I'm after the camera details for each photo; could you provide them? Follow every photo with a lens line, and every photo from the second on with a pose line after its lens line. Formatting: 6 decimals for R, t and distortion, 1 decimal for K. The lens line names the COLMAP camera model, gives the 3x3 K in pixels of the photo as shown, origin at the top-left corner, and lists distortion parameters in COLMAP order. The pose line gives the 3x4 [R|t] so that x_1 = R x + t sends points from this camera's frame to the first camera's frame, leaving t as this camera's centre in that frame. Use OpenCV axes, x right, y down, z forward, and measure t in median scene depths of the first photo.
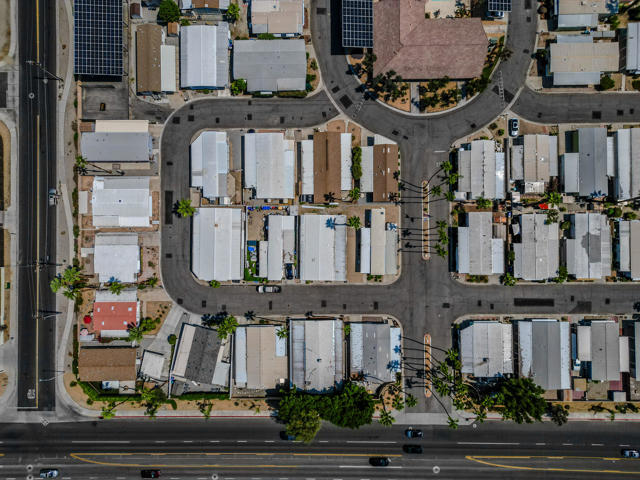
lens RADIAL K [[448.1, 0, 318.8], [0, 448.1, 249.0], [0, 0, 1]] dist [0.058584, -0.069131]
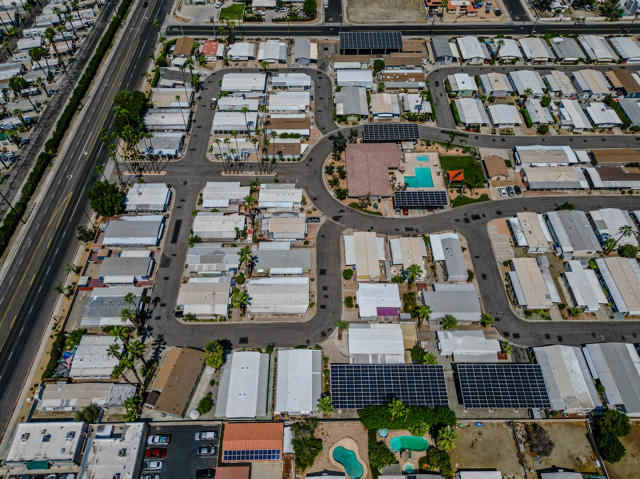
lens RADIAL K [[448.1, 0, 318.8], [0, 448.1, 248.5], [0, 0, 1]] dist [0.058584, -0.069131]
pose [[0.004774, 0.810121, -0.586243, 1.271493], [-0.999906, 0.011406, 0.007618, -0.296707], [0.012858, 0.586151, 0.810100, -0.004647]]
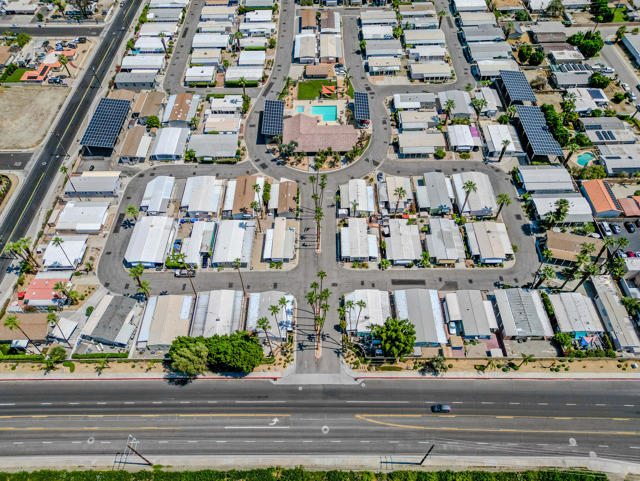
lens RADIAL K [[448.1, 0, 318.8], [0, 448.1, 249.5], [0, 0, 1]] dist [0.058584, -0.069131]
pose [[0.999976, 0.006060, -0.003341, 0.246150], [-0.006861, 0.805419, -0.592666, 0.745364], [-0.000900, 0.592674, 0.805442, 0.008122]]
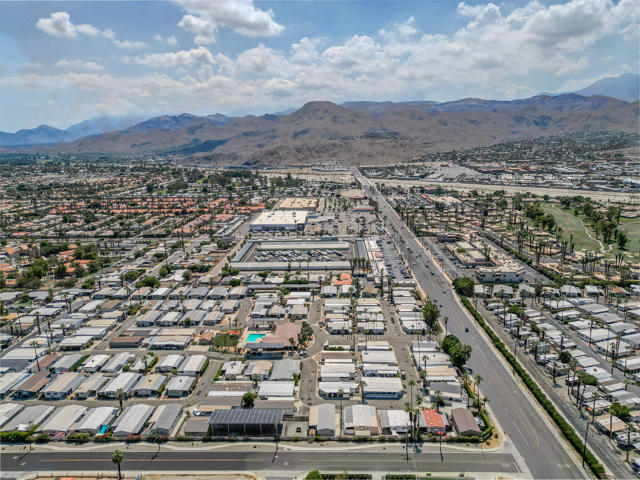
lens RADIAL K [[448.1, 0, 318.8], [0, 448.1, 249.0], [0, 0, 1]] dist [0.058584, -0.069131]
pose [[0.039193, -0.220669, 0.974561, -1.865681], [0.999231, 0.007806, -0.038417, -0.196148], [0.000870, 0.975318, 0.220805, 0.068721]]
